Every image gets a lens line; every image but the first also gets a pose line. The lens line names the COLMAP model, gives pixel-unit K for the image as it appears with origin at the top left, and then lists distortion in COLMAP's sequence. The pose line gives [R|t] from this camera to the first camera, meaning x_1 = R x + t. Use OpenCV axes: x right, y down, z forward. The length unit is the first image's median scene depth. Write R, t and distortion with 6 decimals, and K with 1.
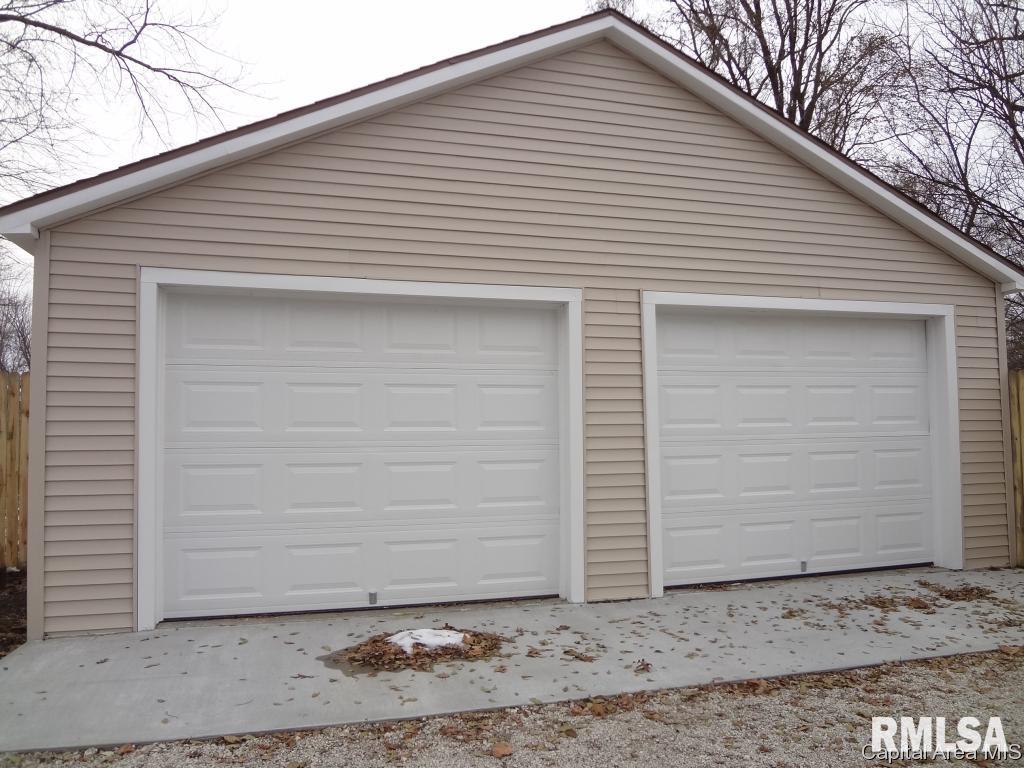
lens RADIAL K [[754.5, 0, 512.0], [0, 754.5, 384.0], [0, 0, 1]] dist [-0.071518, 0.031766]
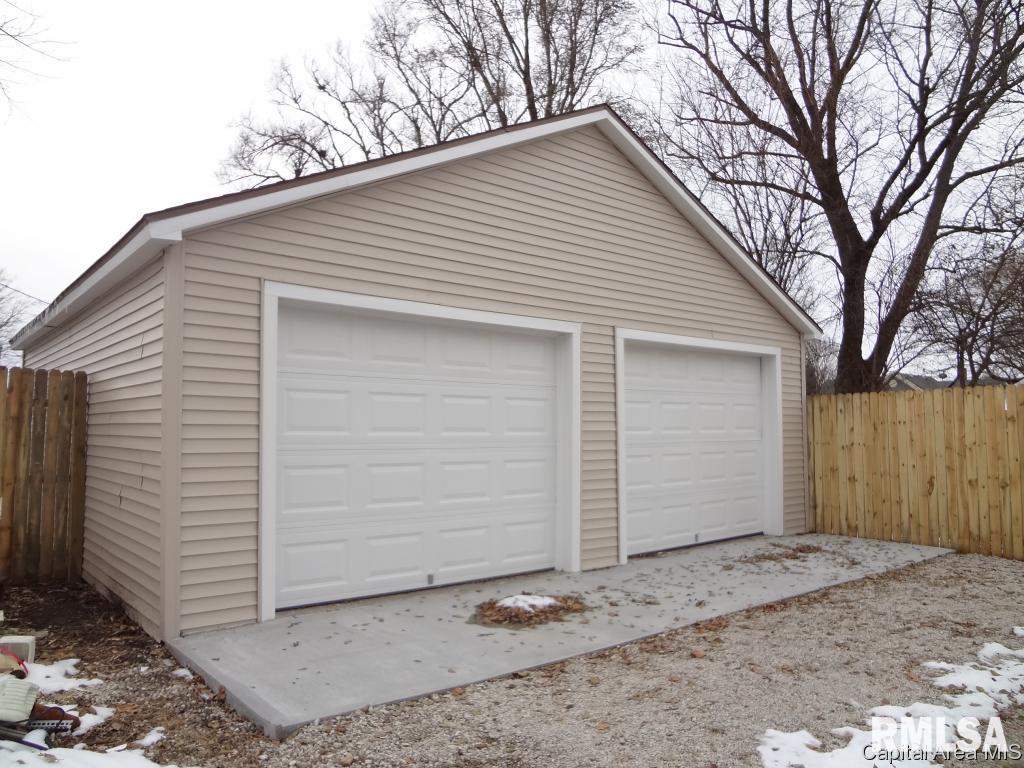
lens RADIAL K [[754.5, 0, 512.0], [0, 754.5, 384.0], [0, 0, 1]] dist [-0.071518, 0.031766]
pose [[0.913198, 0.033666, 0.406124, -0.553448], [-0.032454, 0.999424, -0.009874, -0.009379], [-0.406223, -0.004163, 0.913765, -0.114049]]
